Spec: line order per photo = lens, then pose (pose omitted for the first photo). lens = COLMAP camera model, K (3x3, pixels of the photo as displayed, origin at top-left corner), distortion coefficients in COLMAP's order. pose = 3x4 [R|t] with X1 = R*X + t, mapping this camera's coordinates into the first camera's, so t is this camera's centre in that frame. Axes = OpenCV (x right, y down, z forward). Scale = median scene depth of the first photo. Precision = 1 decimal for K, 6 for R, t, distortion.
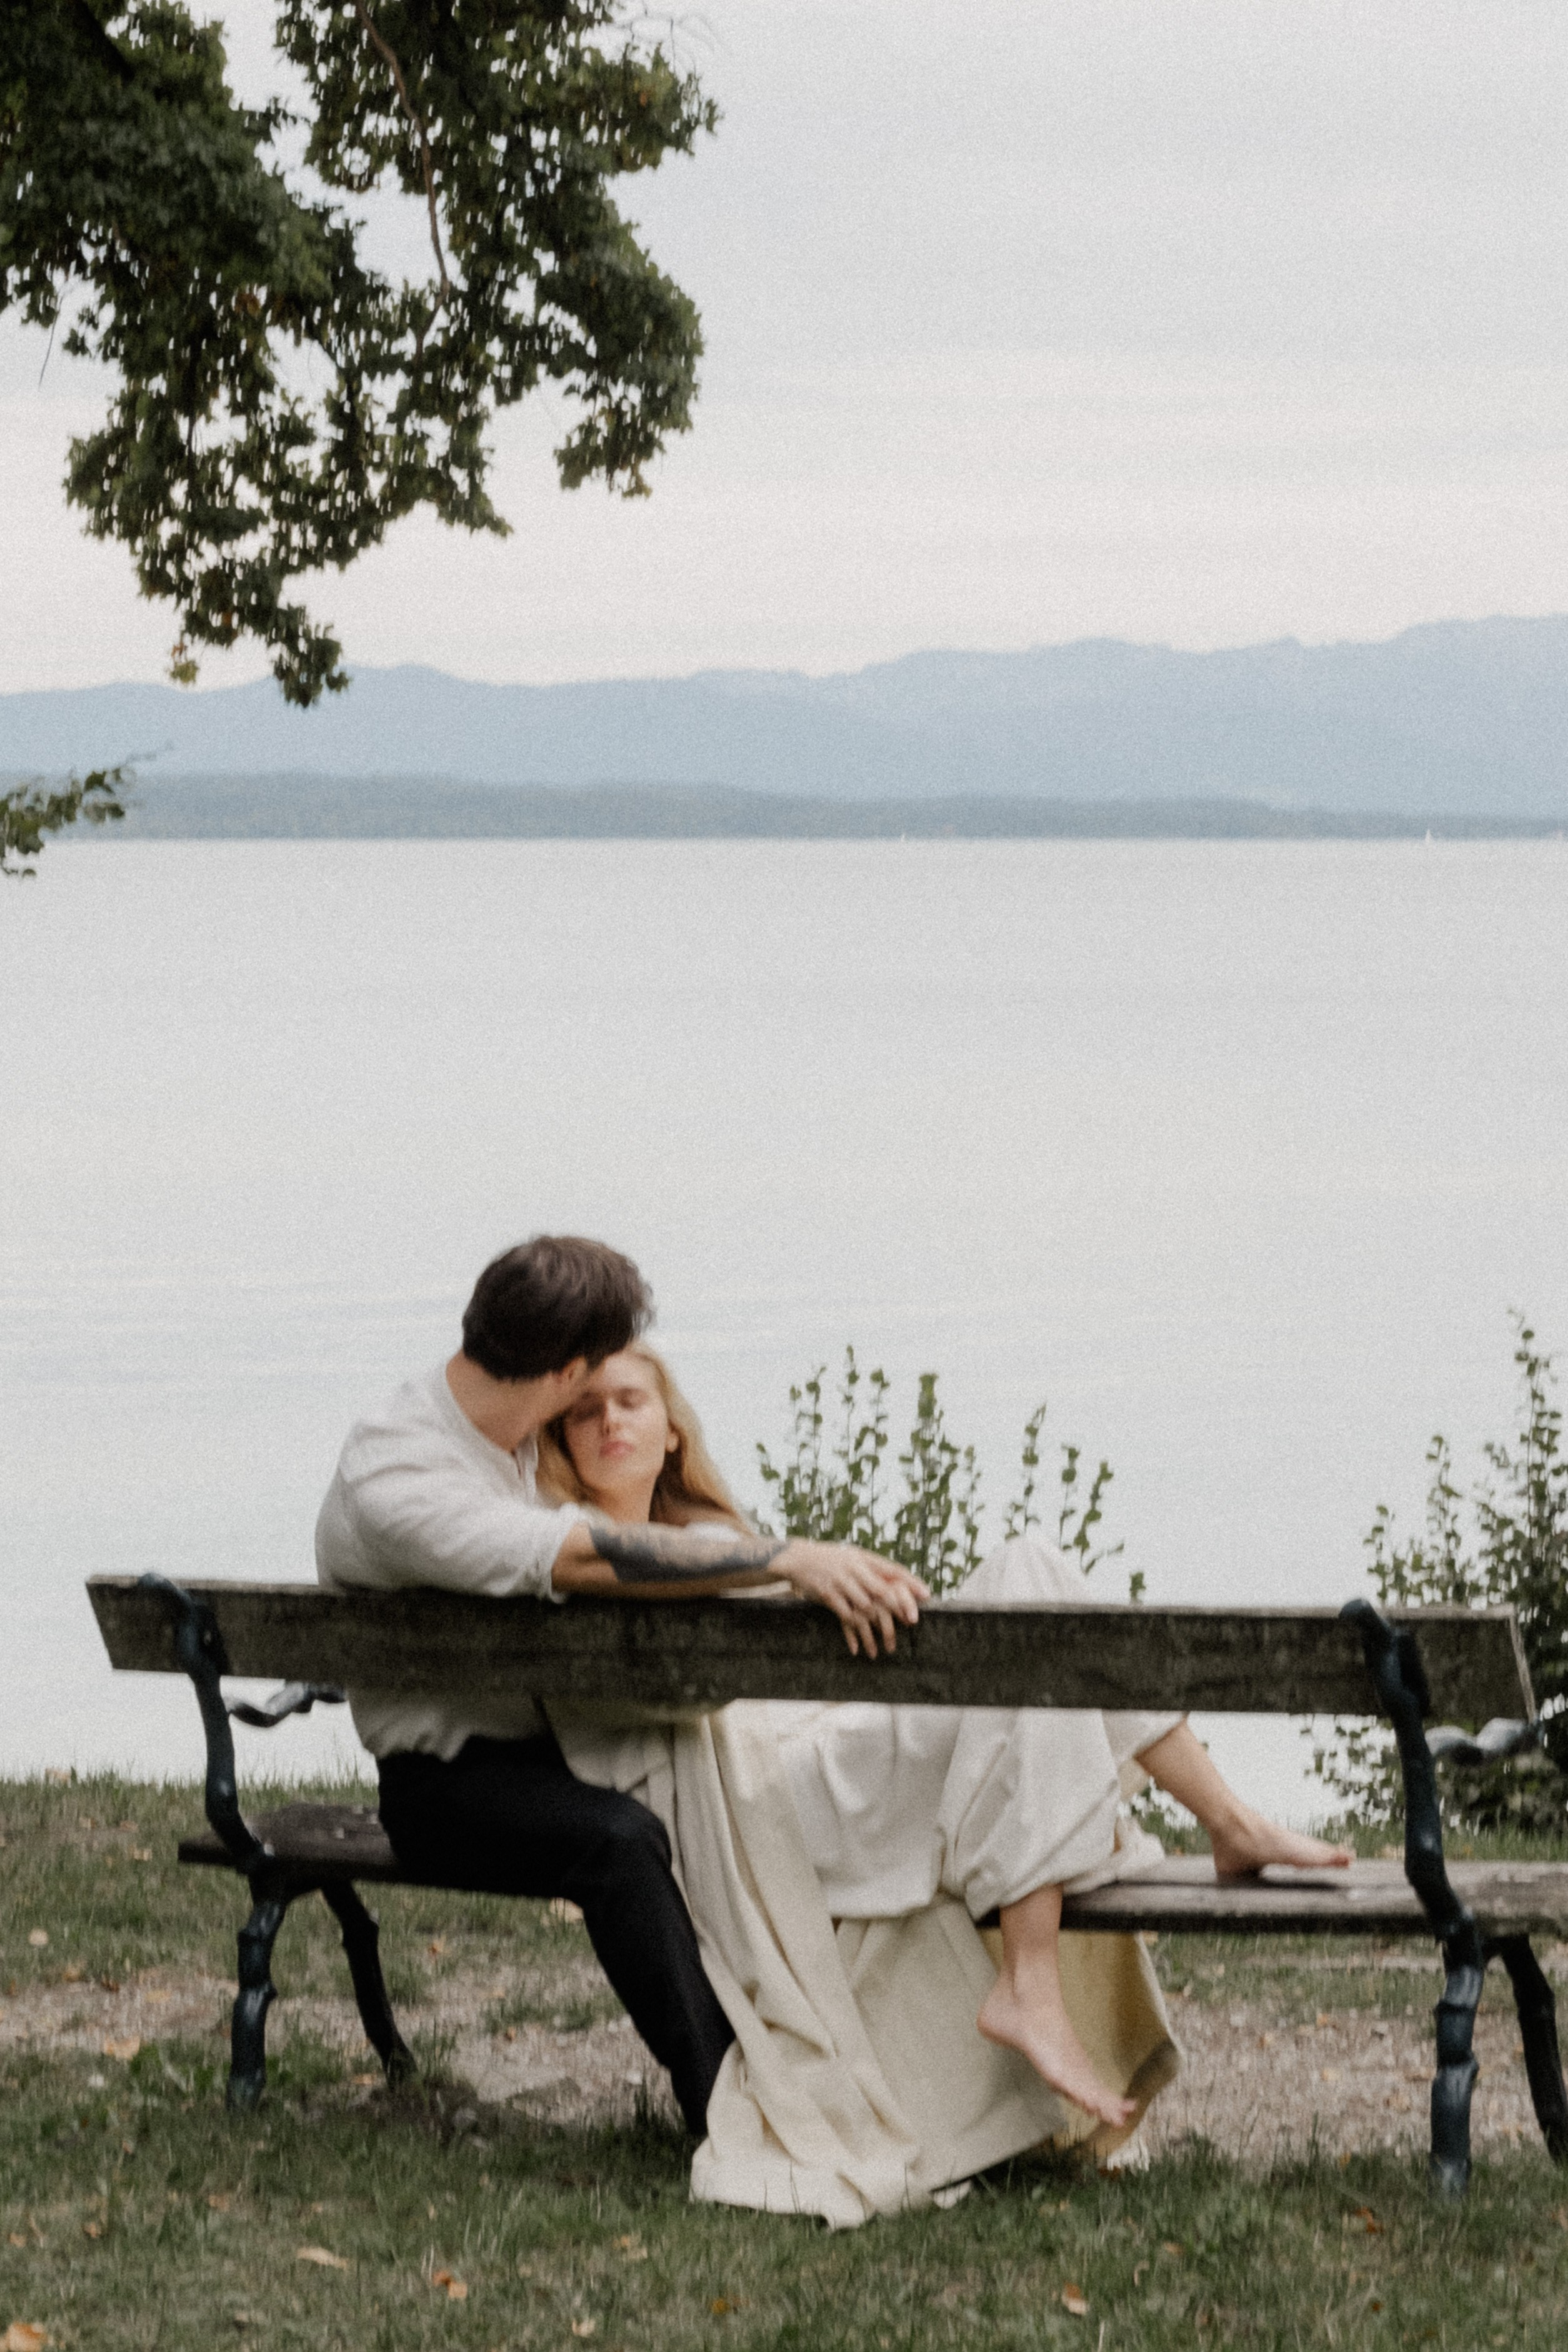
lens RADIAL K [[5913.3, 0, 784.0], [0, 5913.3, 1176.0], [0, 0, 1]] dist [-0.406397, 4.871464]
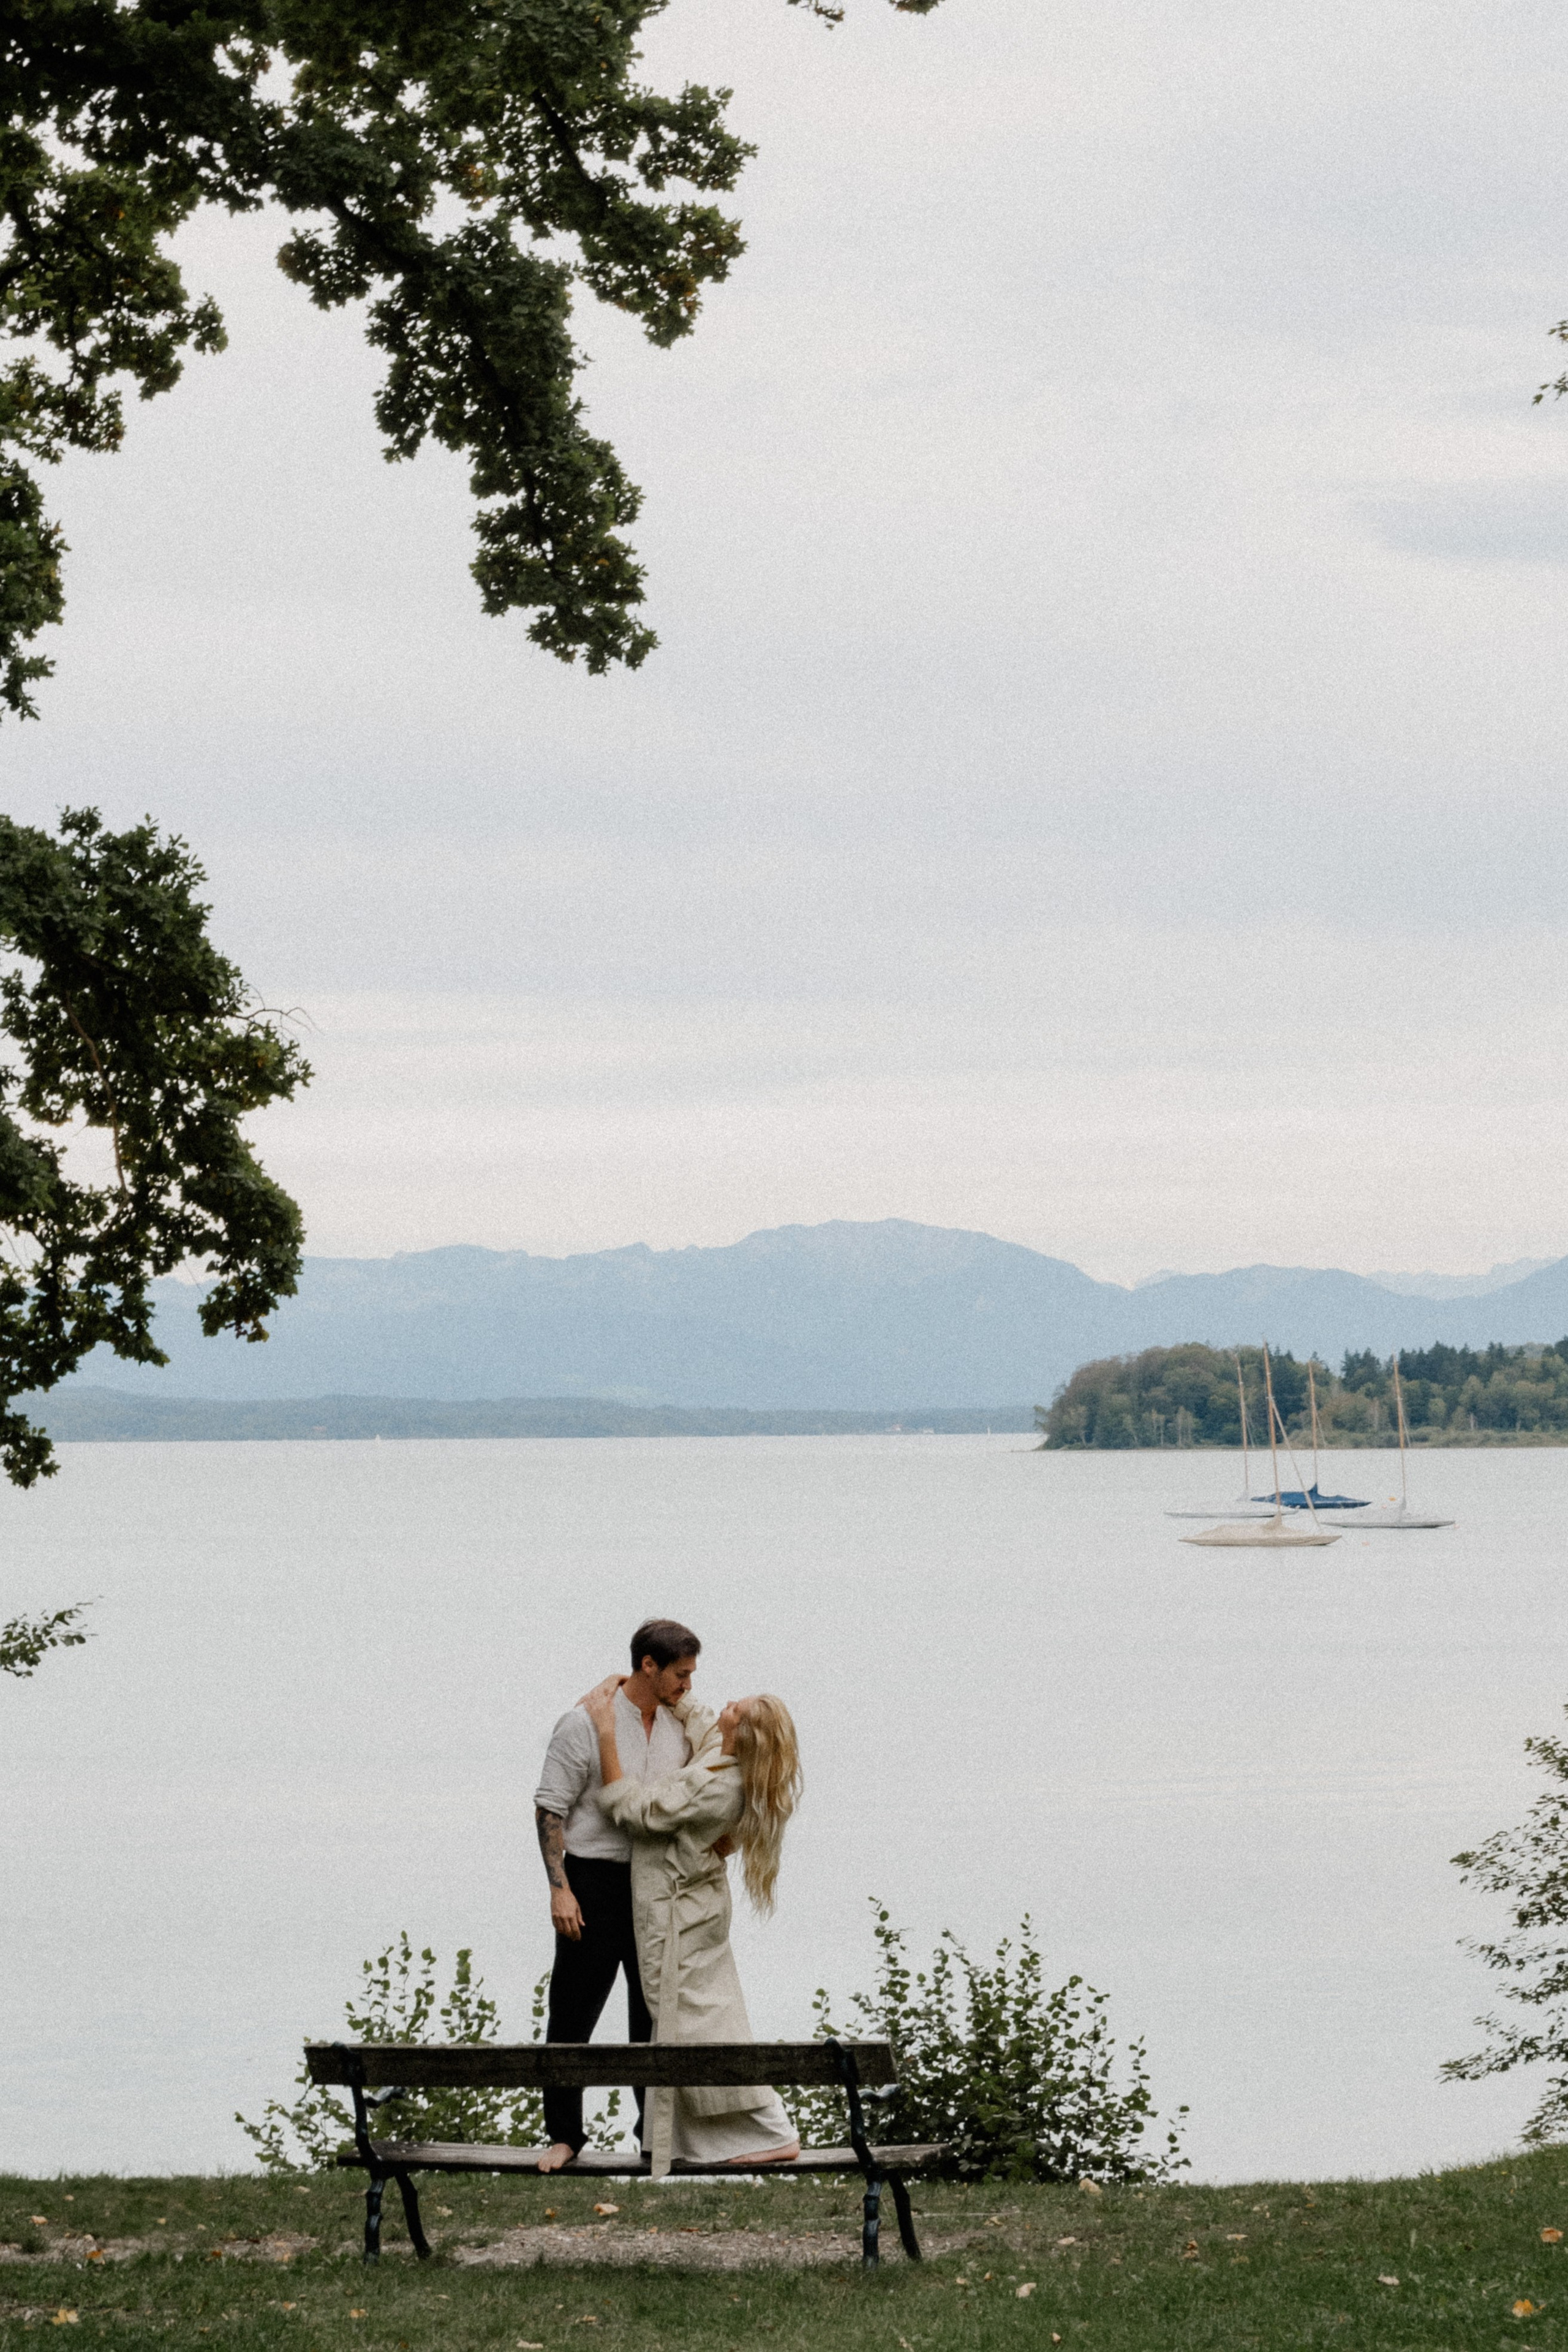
lens RADIAL K [[5558.7, 0, 784.0], [0, 5558.7, 1176.0], [0, 0, 1]] dist [0.022198, -3.495466]
pose [[0.993853, -0.004707, 0.110611, -0.046698], [0.016200, 0.994525, -0.103235, -0.013184], [-0.109520, 0.104393, 0.988488, -0.354496]]
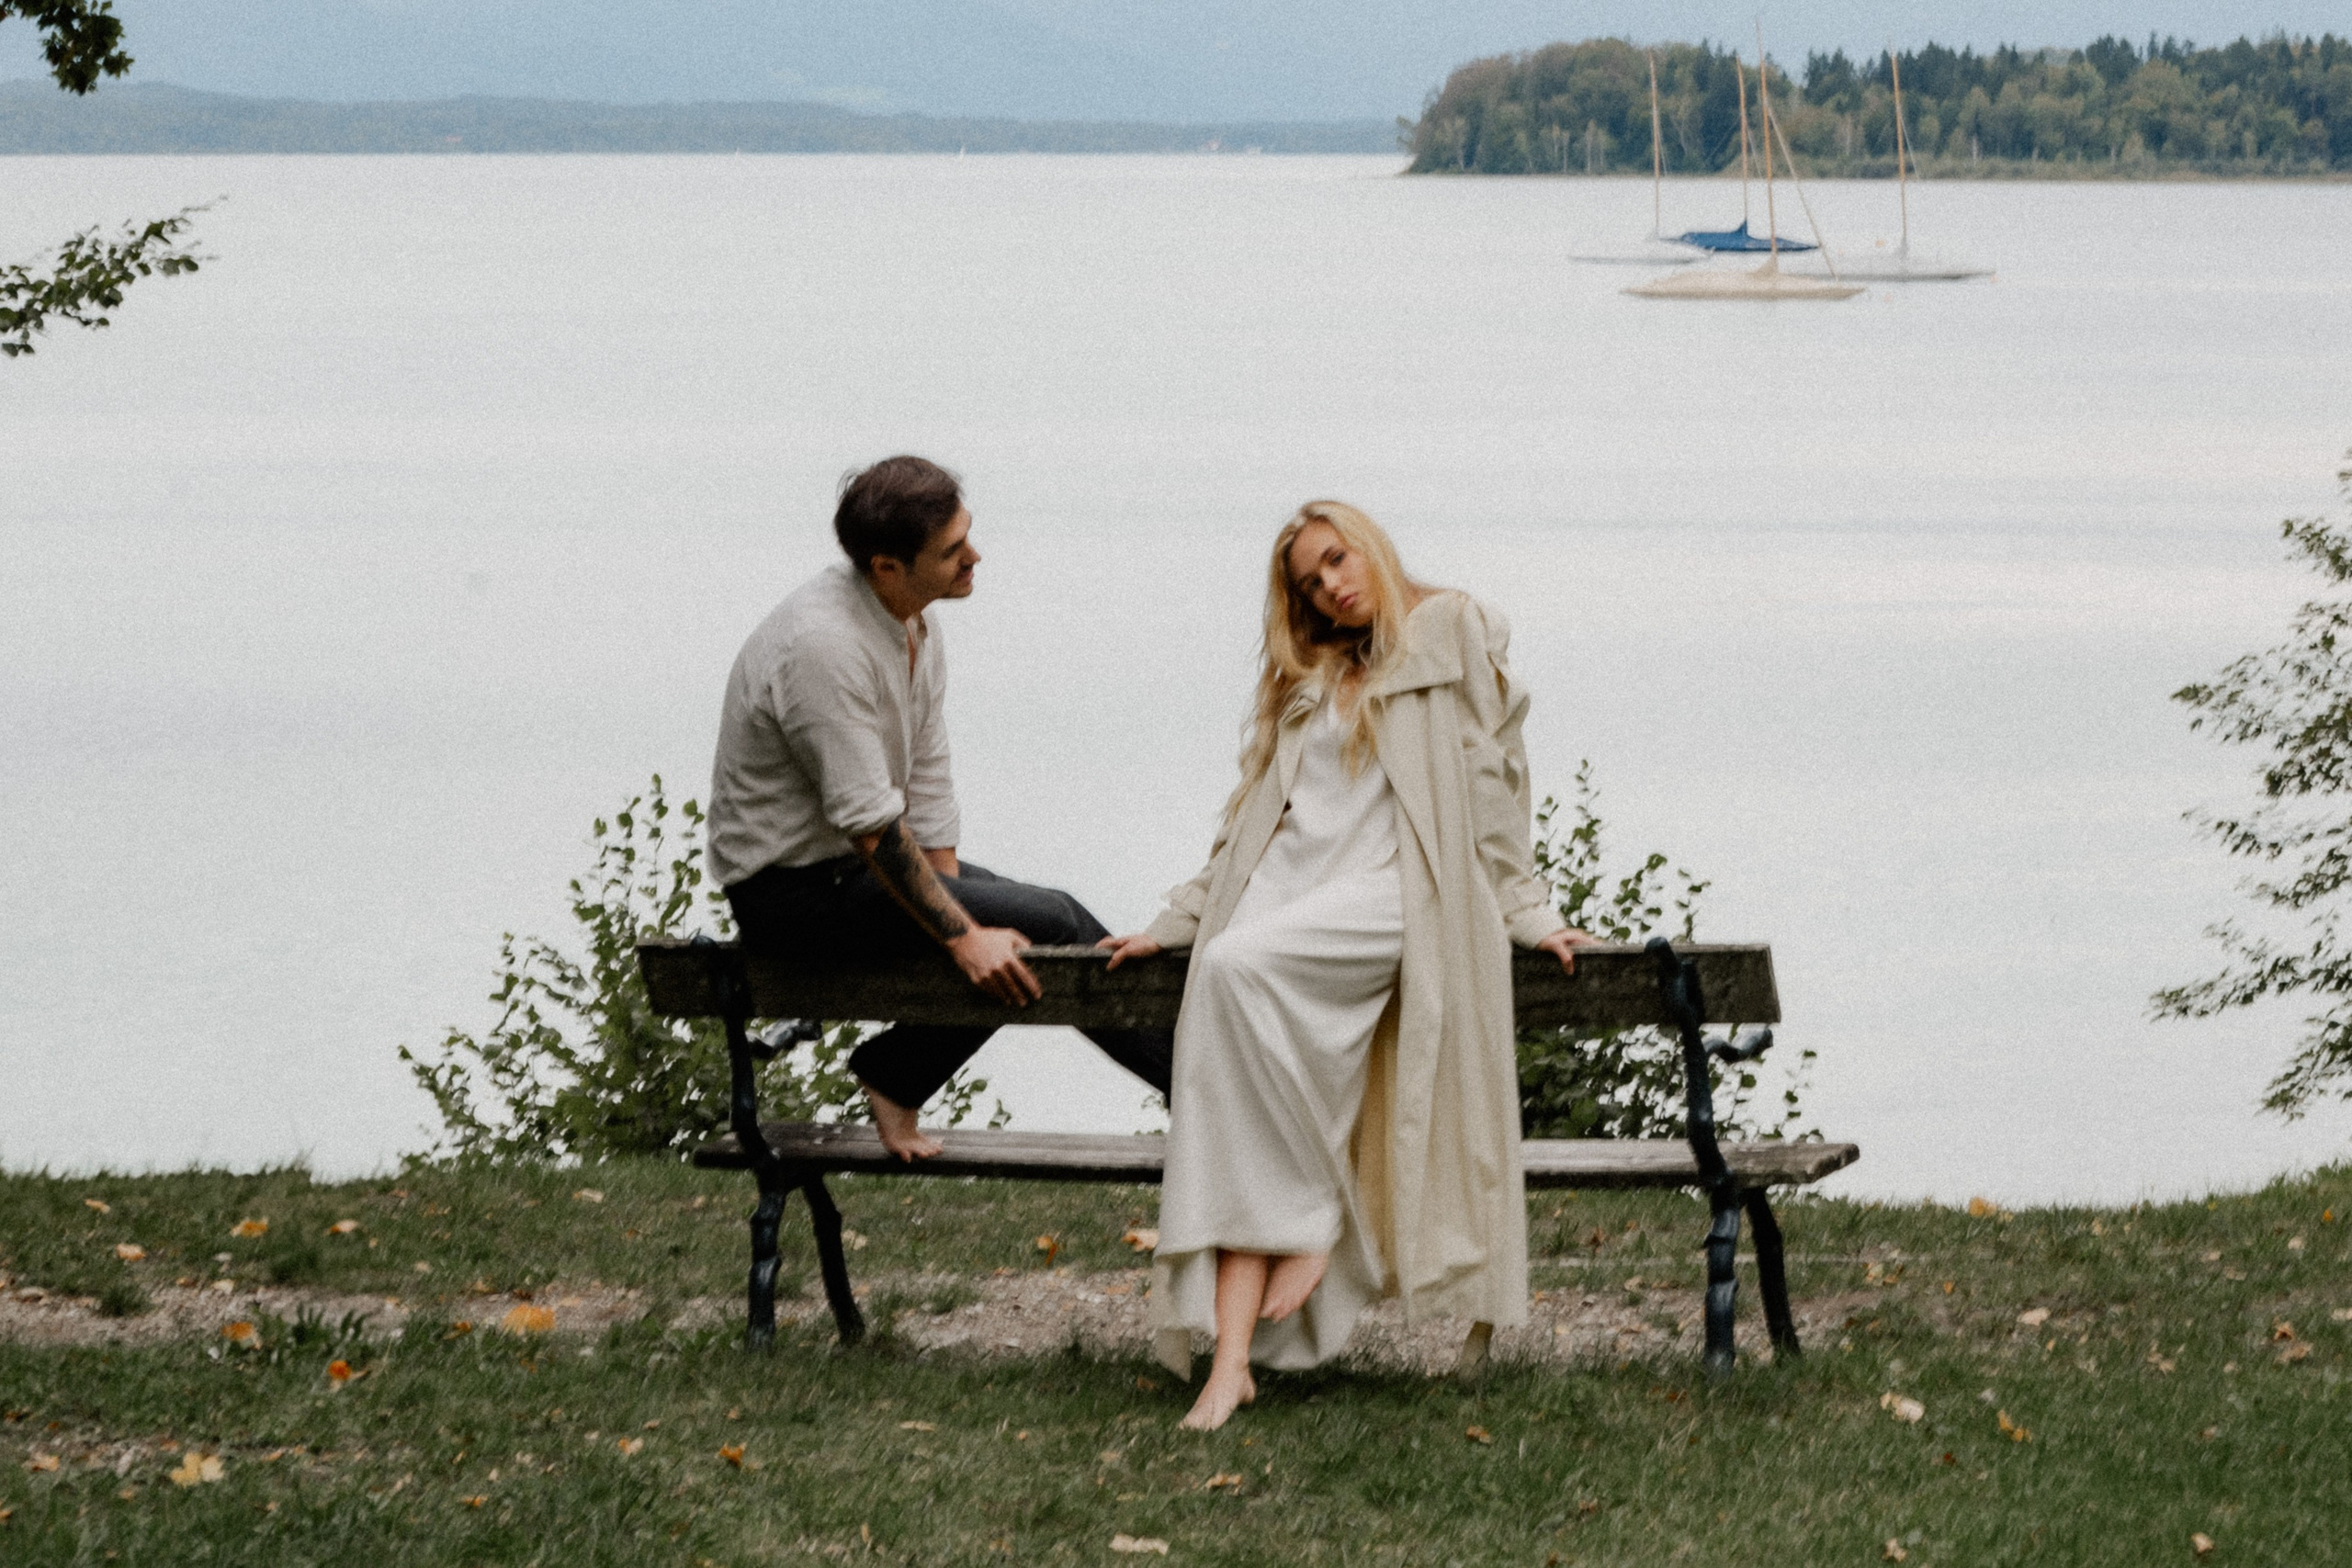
lens RADIAL K [[7356.9, 0, 1174.5], [0, 7356.9, 918.9], [0, 0, 1]] dist [-0.494085, 8.167686]
pose [[0.992131, -0.009921, 0.124809, -0.054898], [0.004005, 0.998861, 0.047557, -0.003639], [-0.125138, -0.046683, 0.991040, -0.166107]]
